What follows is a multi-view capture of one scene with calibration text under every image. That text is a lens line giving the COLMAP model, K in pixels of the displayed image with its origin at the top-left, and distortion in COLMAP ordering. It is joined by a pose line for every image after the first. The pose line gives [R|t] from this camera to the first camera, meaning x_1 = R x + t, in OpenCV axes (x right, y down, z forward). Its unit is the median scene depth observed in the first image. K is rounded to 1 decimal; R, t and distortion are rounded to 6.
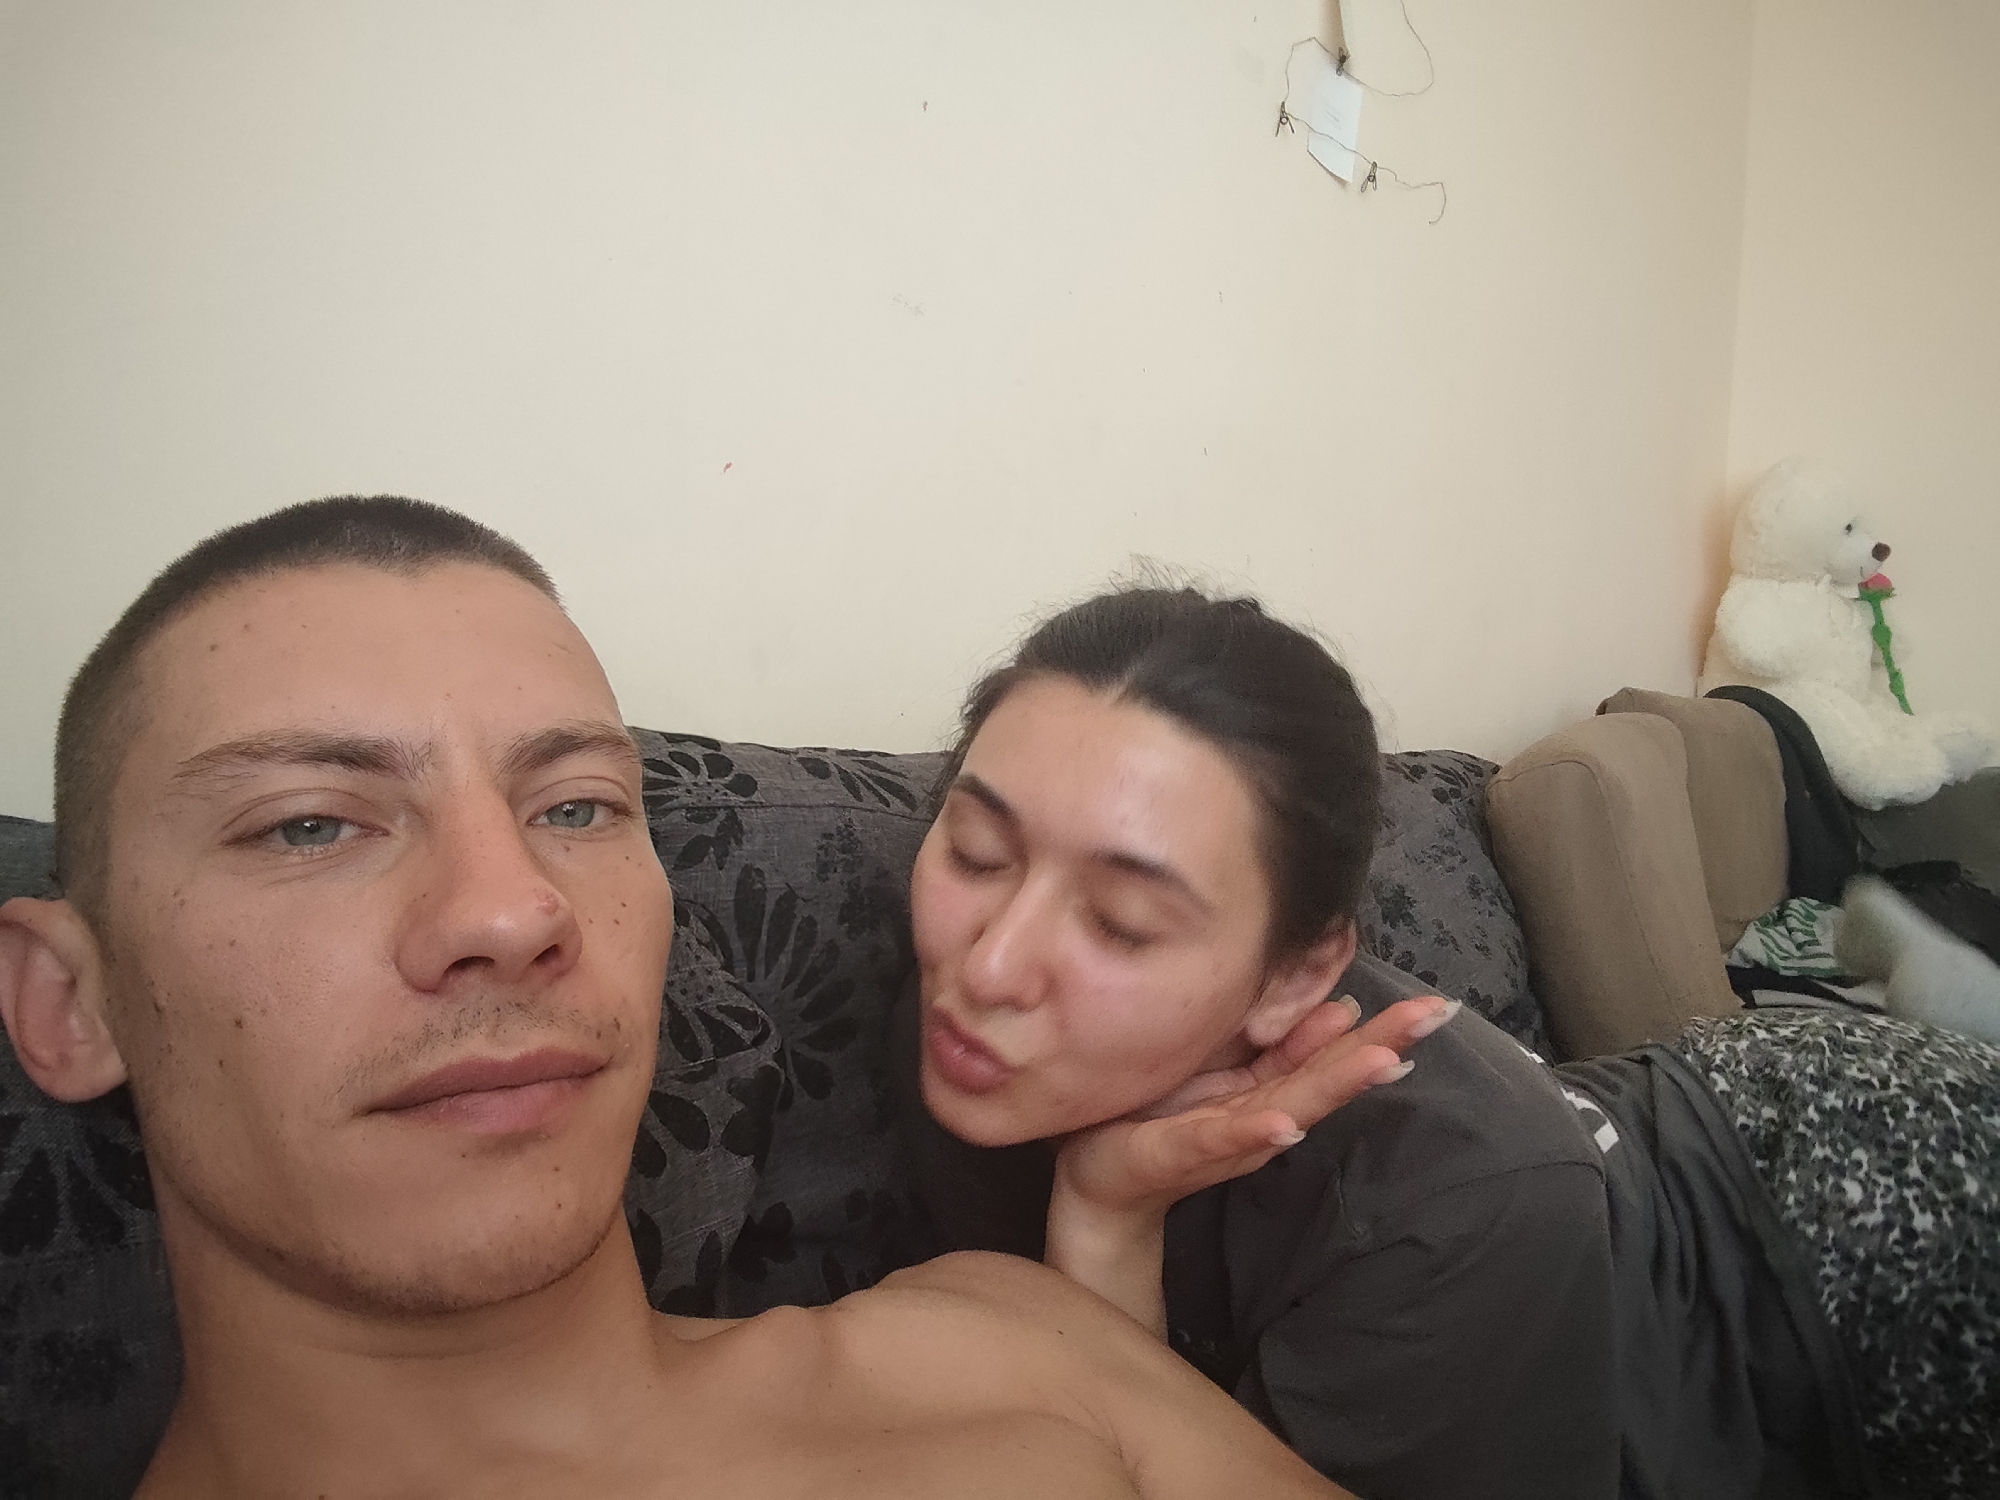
lens RADIAL K [[1218.0, 0, 1003.9], [0, 1218.0, 759.6], [0, 0, 1]] dist [-0.002133, 0.000159]
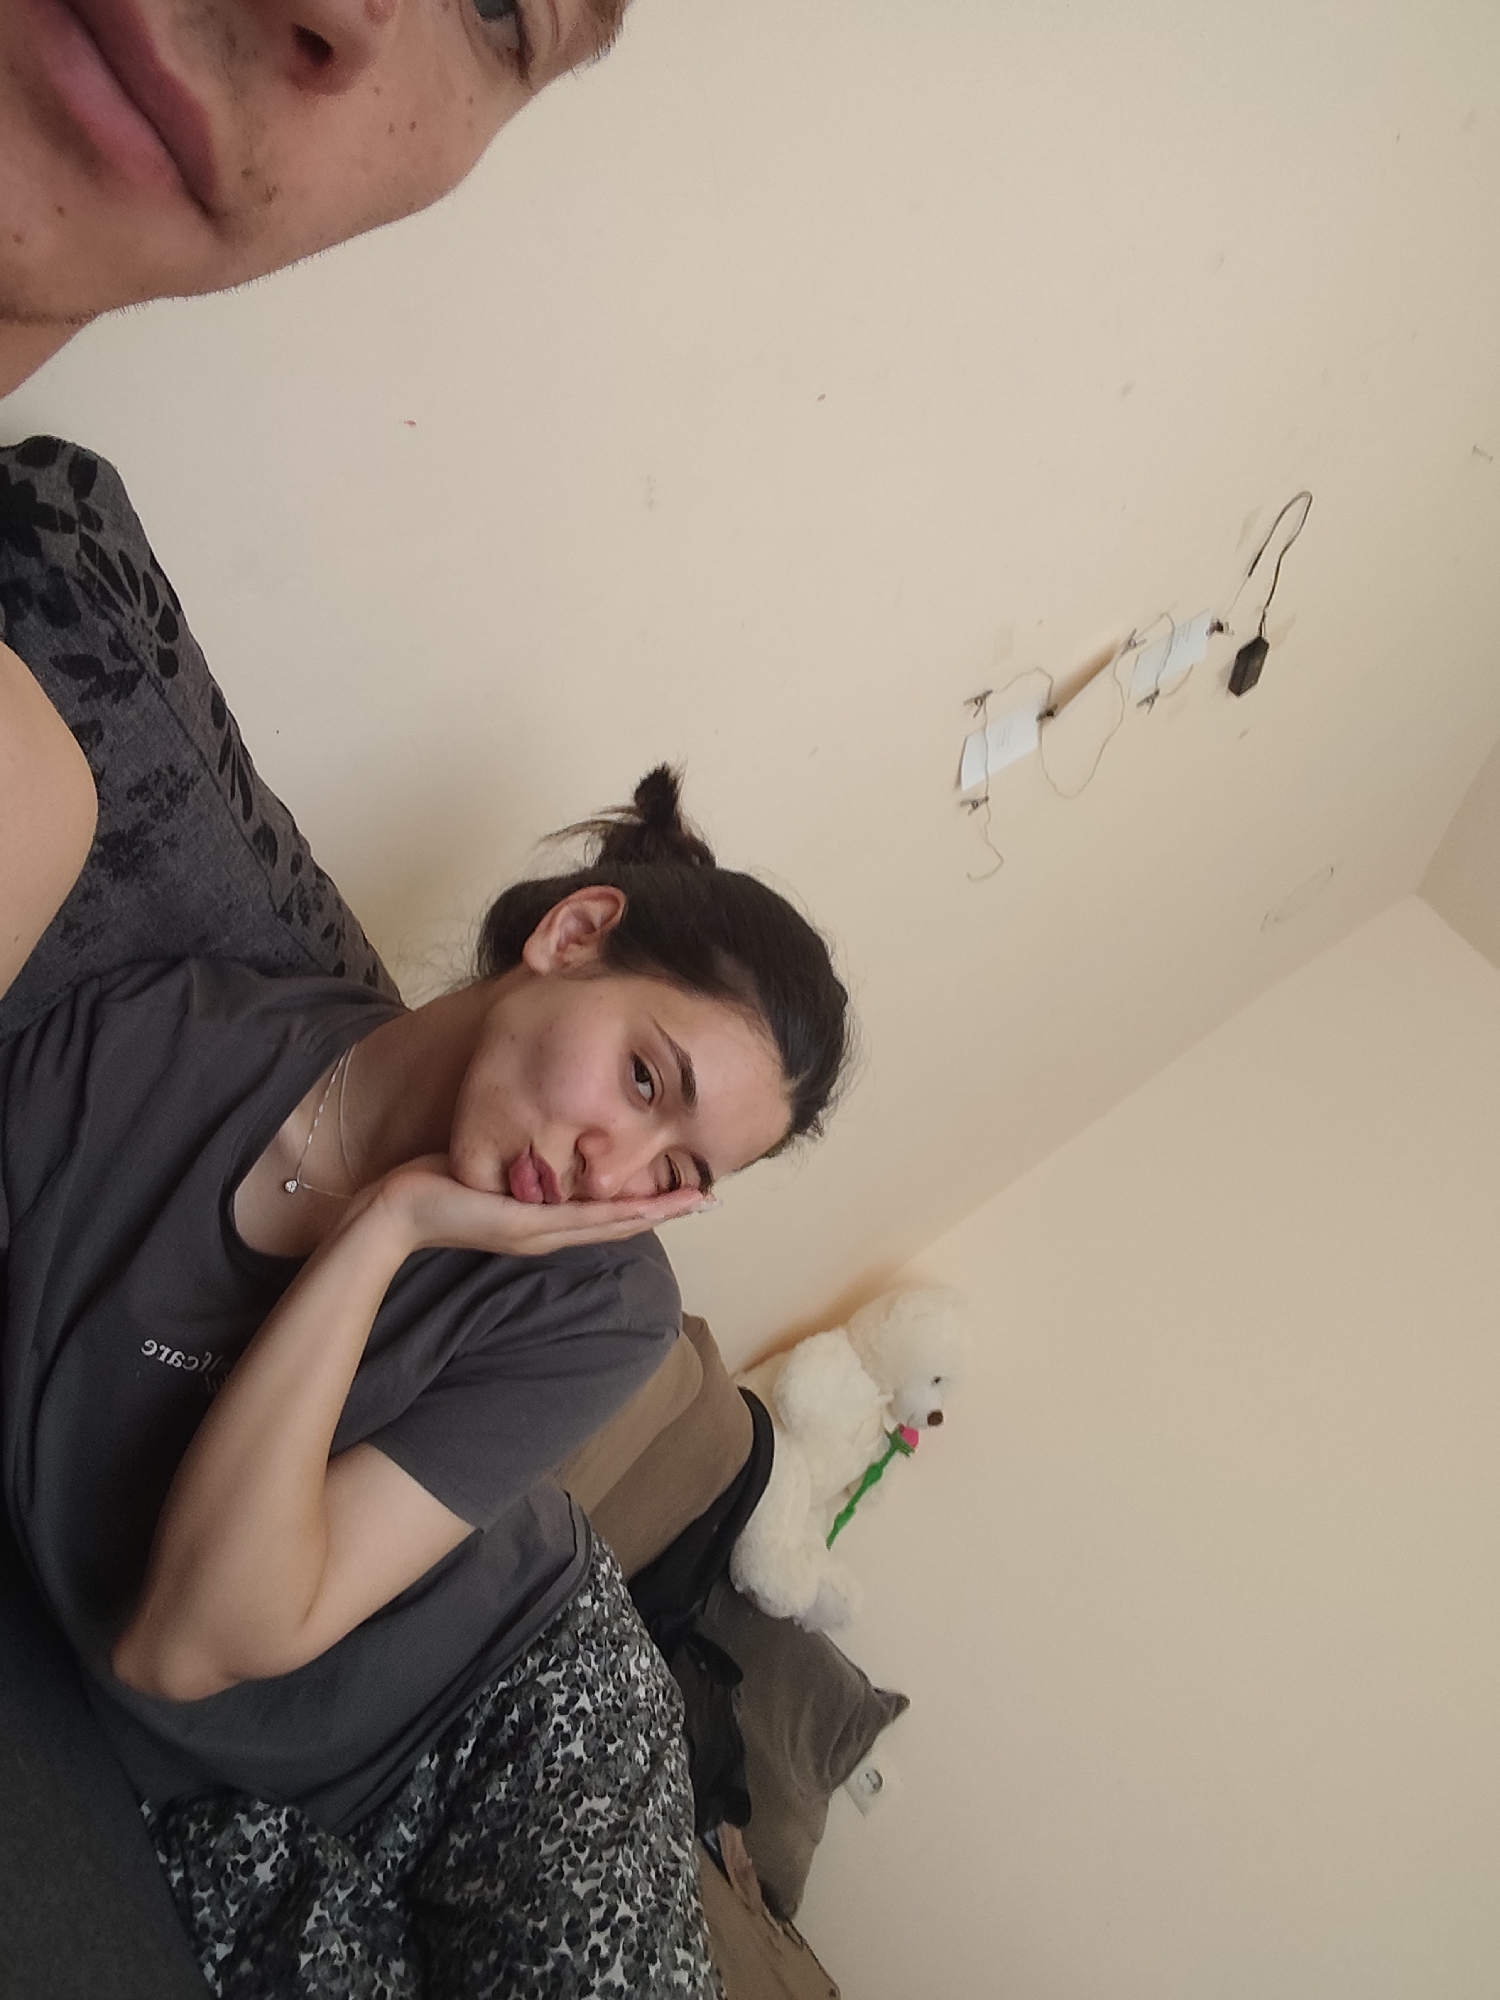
lens RADIAL K [[1515.3, 0, 752.0], [0, 1515.3, 995.9], [0, 0, 1]] dist [0.009123, -0.000569]
pose [[0.519167, 0.792083, 0.321046, -0.061312], [-0.770007, 0.596490, -0.226469, 0.034991], [-0.370883, -0.129633, 0.919587, -0.085631]]
